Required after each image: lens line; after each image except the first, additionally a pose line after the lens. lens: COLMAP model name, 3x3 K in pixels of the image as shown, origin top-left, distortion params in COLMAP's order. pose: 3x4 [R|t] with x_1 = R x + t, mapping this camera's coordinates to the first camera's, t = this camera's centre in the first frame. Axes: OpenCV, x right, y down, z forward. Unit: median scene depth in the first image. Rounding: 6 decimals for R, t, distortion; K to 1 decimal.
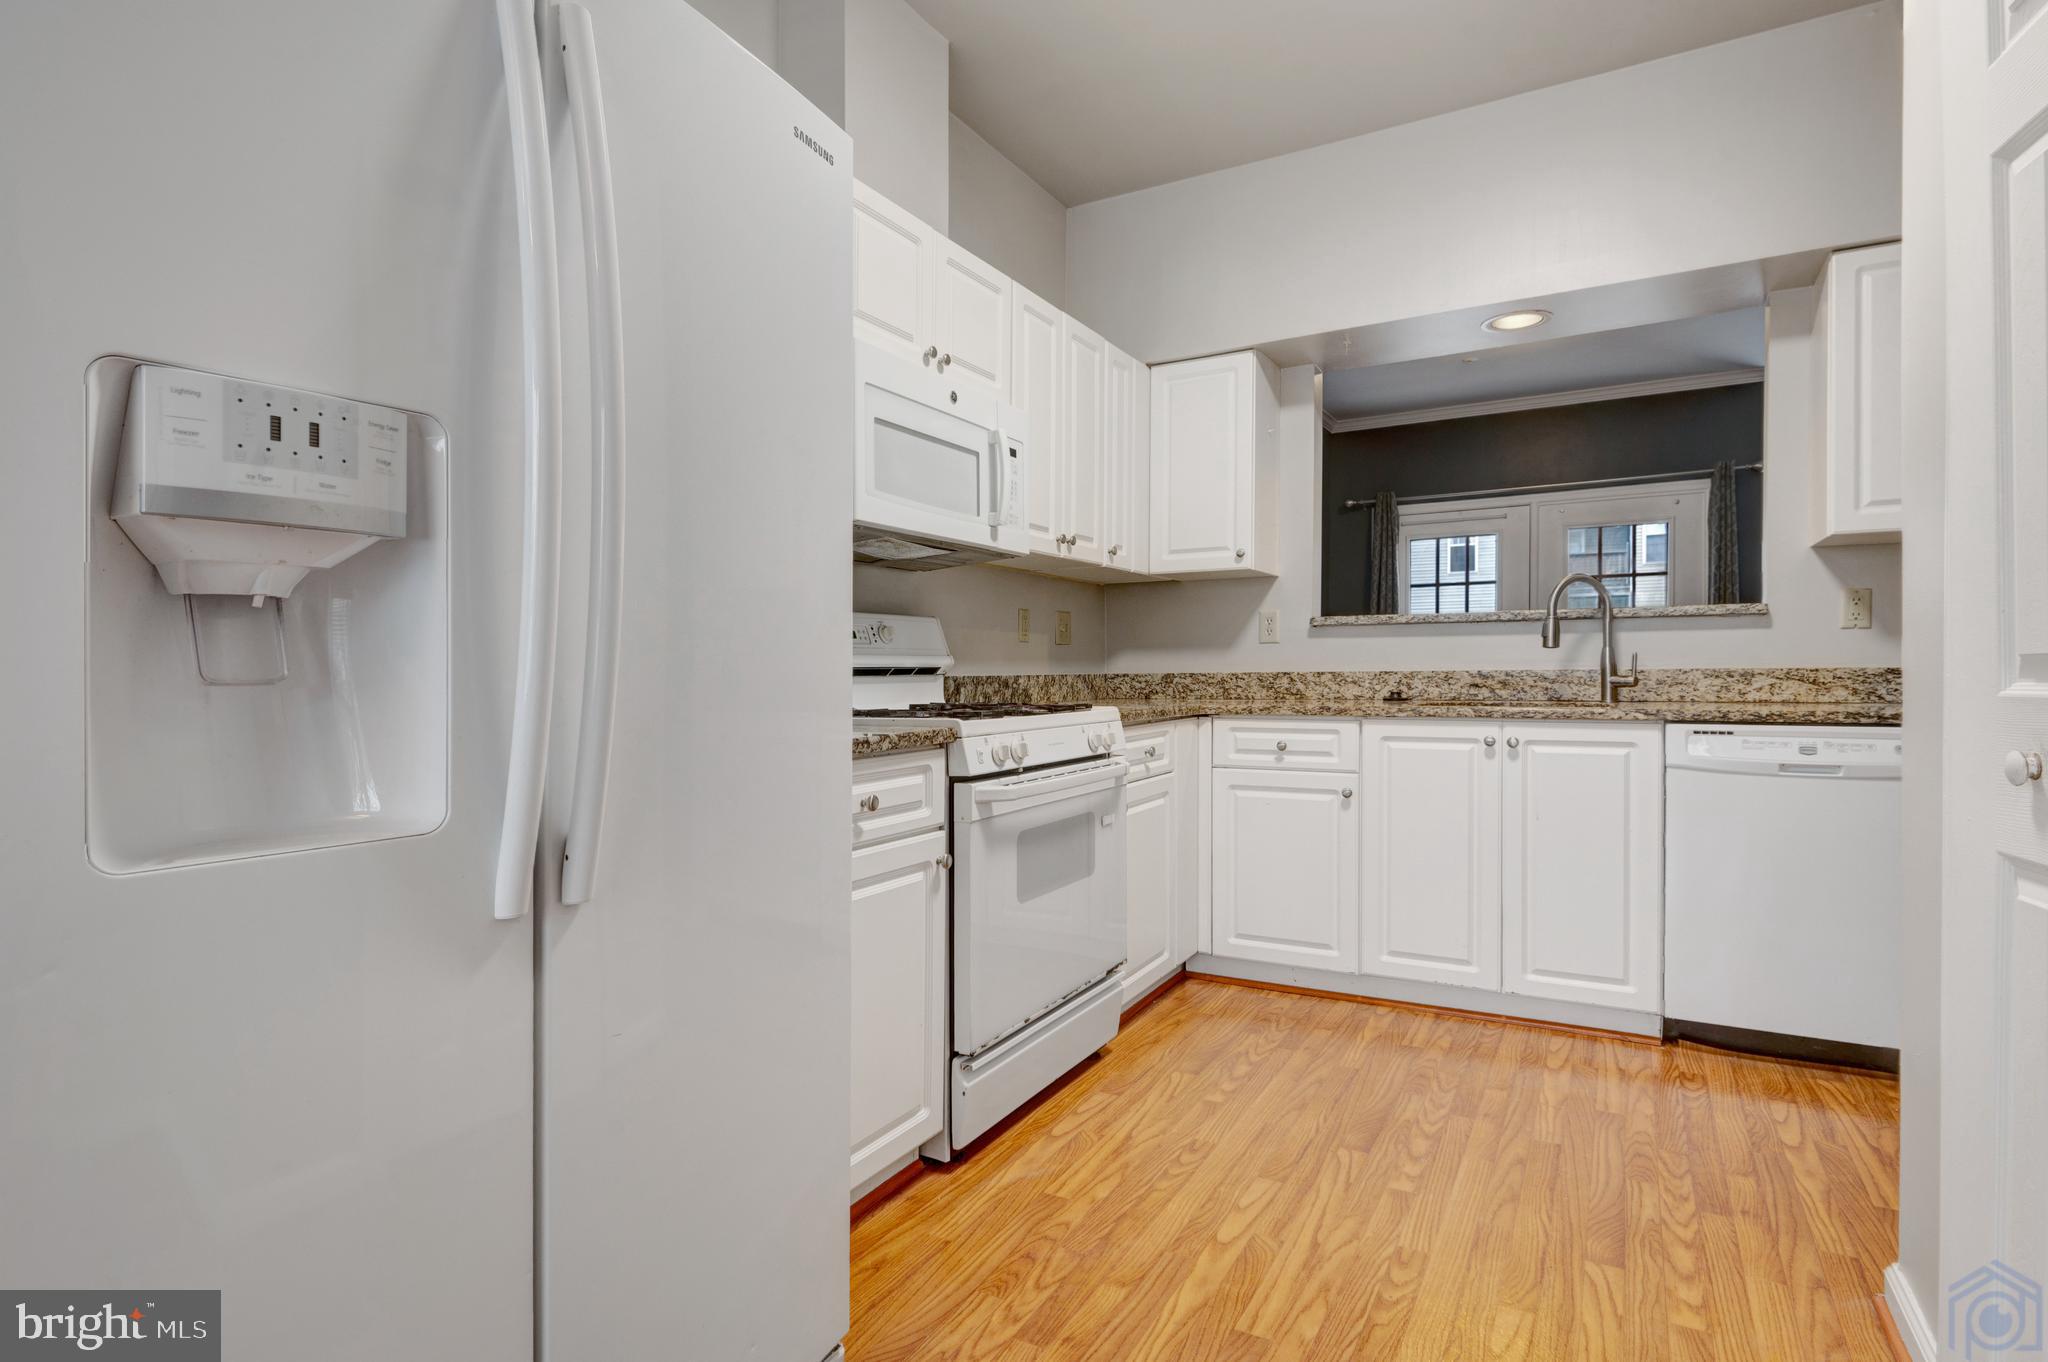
lens RADIAL K [[1027.0, 0, 1021.2], [0, 1027.0, 679.3], [0, 0, 1]] dist [-0.016016, -0.000837]
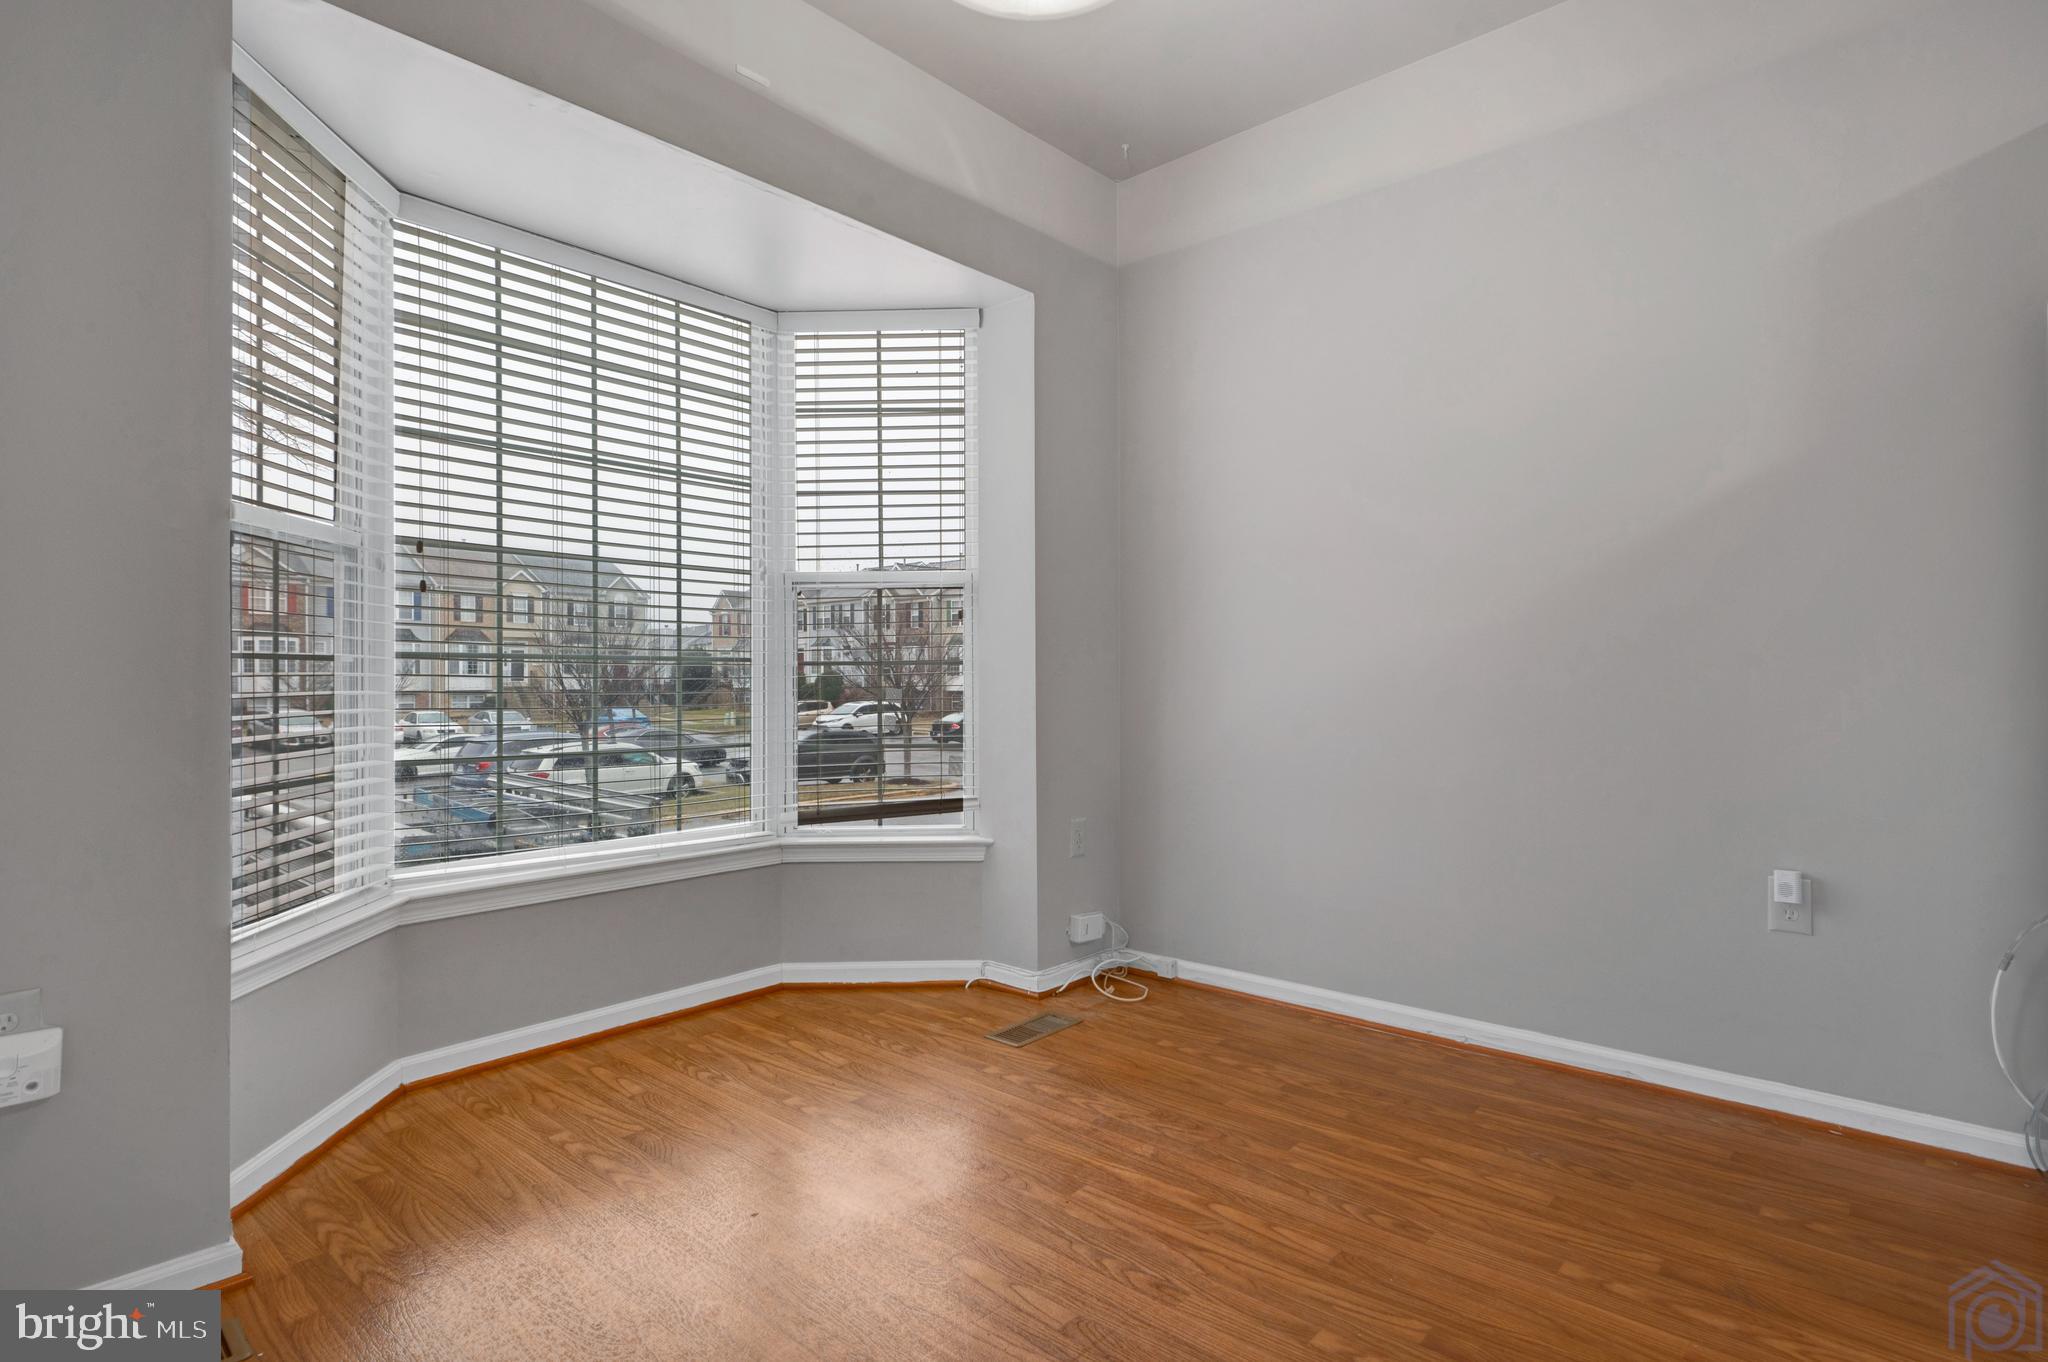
lens RADIAL K [[1027.0, 0, 1021.2], [0, 1027.0, 679.3], [0, 0, 1]] dist [-0.016016, -0.000837]
pose [[-0.211950, 0.000571, -0.977280, 1.341921], [-0.002902, 0.999995, 0.001213, -0.011974], [0.977276, 0.003093, -0.211948, 1.058725]]
